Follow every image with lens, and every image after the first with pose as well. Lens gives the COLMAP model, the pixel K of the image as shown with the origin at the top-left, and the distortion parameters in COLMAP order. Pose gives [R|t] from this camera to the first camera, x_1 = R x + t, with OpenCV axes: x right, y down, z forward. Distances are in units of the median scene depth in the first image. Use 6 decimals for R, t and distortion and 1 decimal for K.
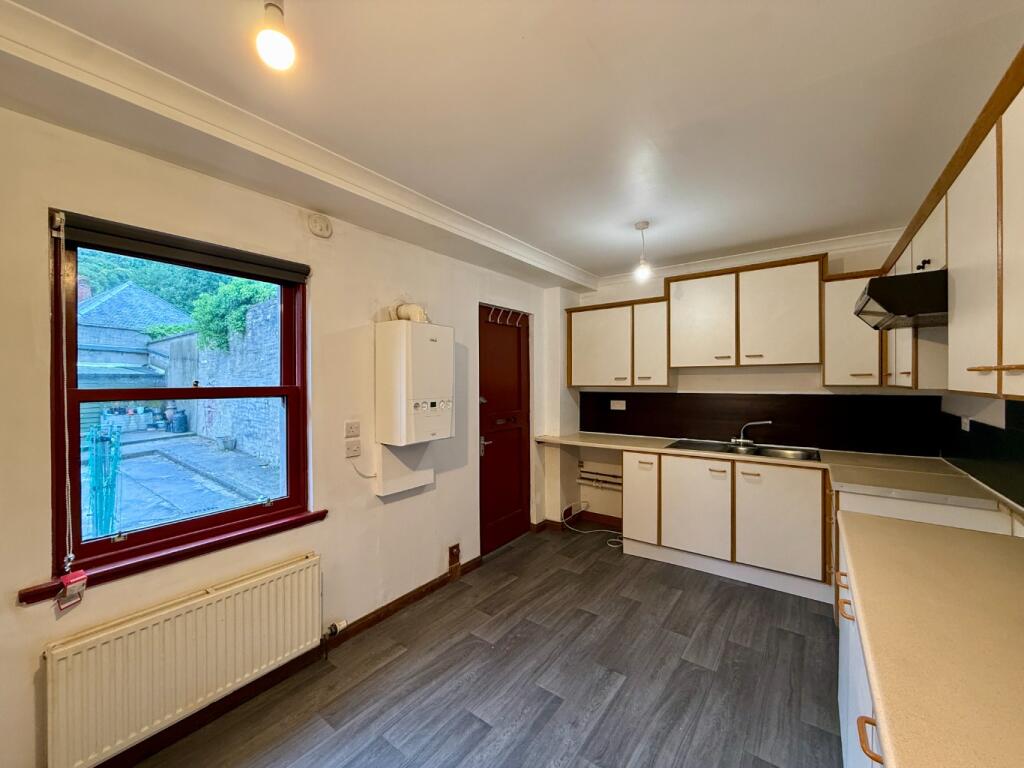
lens RADIAL K [[409.0, 0, 511.9], [0, 409.0, 381.4], [0, 0, 1]] dist [0.002580, -0.000017]
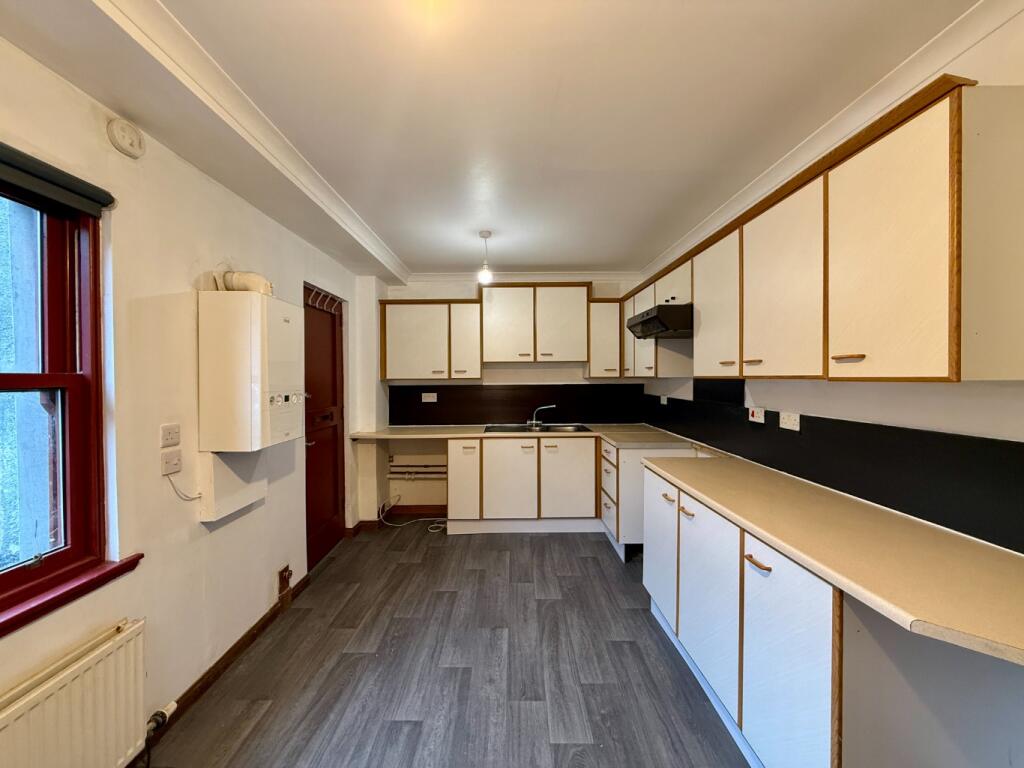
lens RADIAL K [[409.0, 0, 508.8], [0, 409.0, 381.6], [0, 0, 1]] dist [0.002580, -0.000017]
pose [[0.800330, -0.004858, 0.599540, -0.315303], [0.001833, 0.999982, 0.005657, 0.017853], [-0.599557, -0.003428, 0.800325, 0.063940]]
